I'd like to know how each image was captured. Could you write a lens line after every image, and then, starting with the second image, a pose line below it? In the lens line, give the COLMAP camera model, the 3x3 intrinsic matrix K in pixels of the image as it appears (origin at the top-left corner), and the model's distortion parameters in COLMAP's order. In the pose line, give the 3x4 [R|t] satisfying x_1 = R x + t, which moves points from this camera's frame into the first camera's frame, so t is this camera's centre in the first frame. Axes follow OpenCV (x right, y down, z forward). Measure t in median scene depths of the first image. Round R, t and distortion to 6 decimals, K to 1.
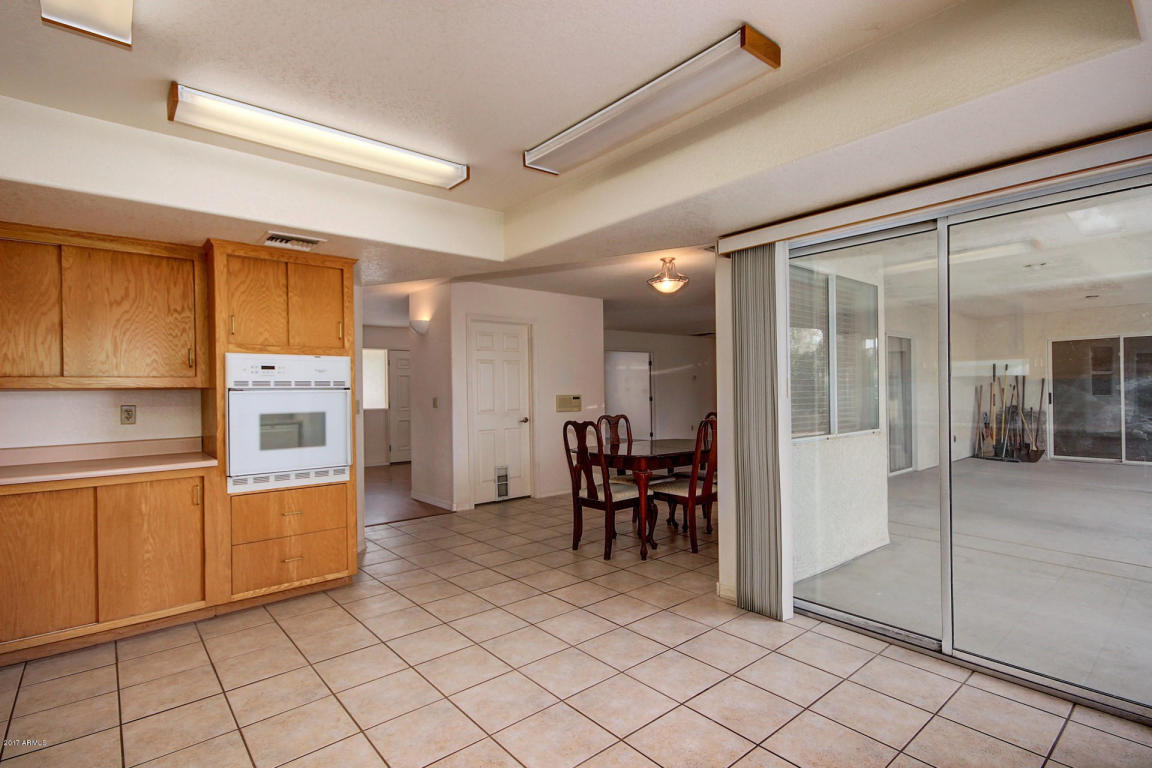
lens RADIAL K [[557.2, 0, 576.5], [0, 557.2, 390.7], [0, 0, 1]] dist [0.001711, 0.000085]
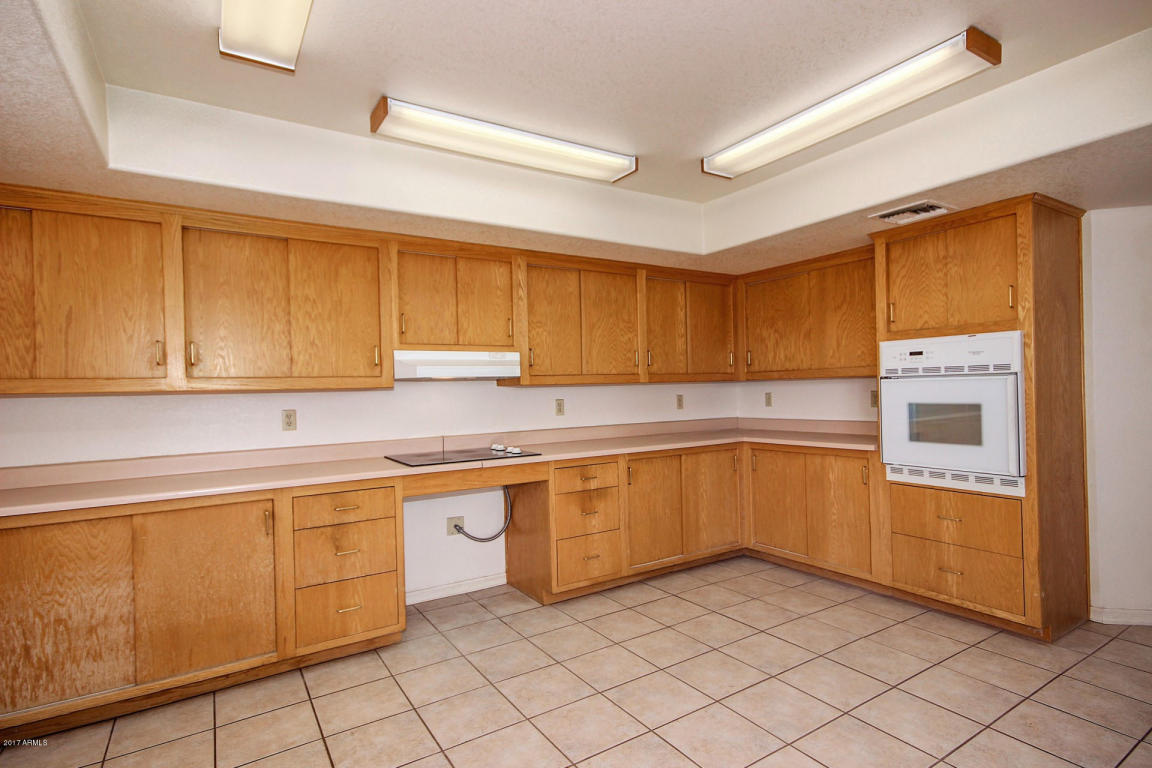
lens RADIAL K [[576.1, 0, 585.2], [0, 576.1, 388.1], [0, 0, 1]] dist [0.002077, 0.001744]
pose [[-0.138214, 0.016113, -0.990271, 0.483603], [0.026546, 0.999569, 0.012559, -0.010464], [0.990047, -0.024552, -0.138582, 0.594551]]
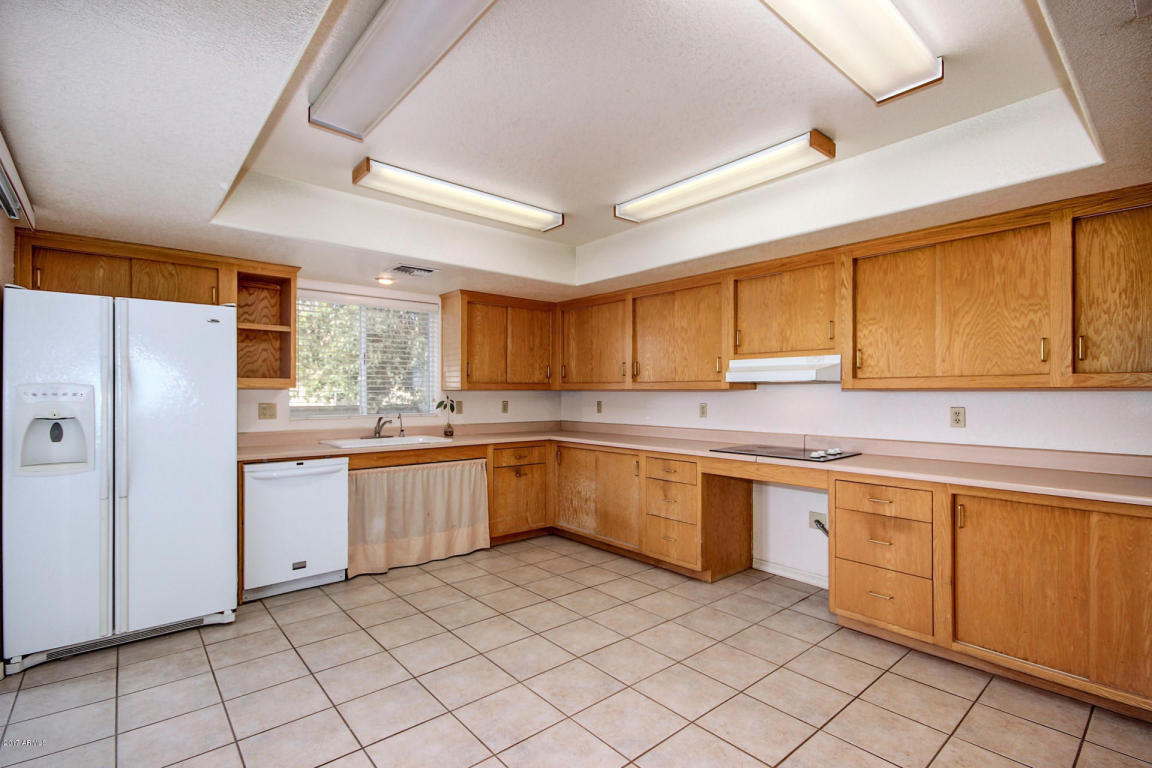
lens RADIAL K [[537.4, 0, 583.0], [0, 537.4, 388.6], [0, 0, 1]] dist [-0.001999, -0.002171]
pose [[-0.999919, 0.012524, -0.002171, -0.119435], [0.012540, 0.999891, -0.007808, -0.004356], [0.002073, -0.007834, -0.999967, 1.298600]]
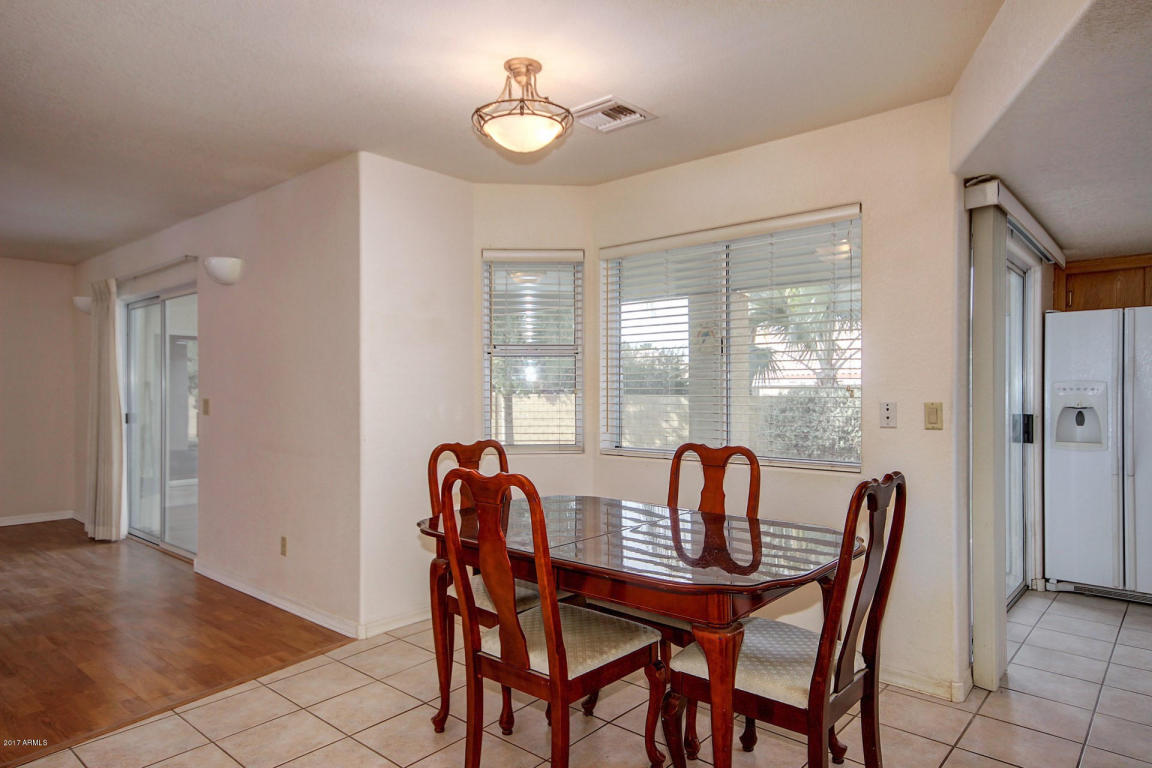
lens RADIAL K [[670.2, 0, 576.8], [0, 670.2, 387.8], [0, 0, 1]] dist [0.022041, 0.000081]
pose [[-0.117310, 0.012756, 0.993013, -0.527379], [-0.002175, 0.999912, -0.013102, 0.004822], [-0.993093, -0.003697, -0.117272, 1.621206]]
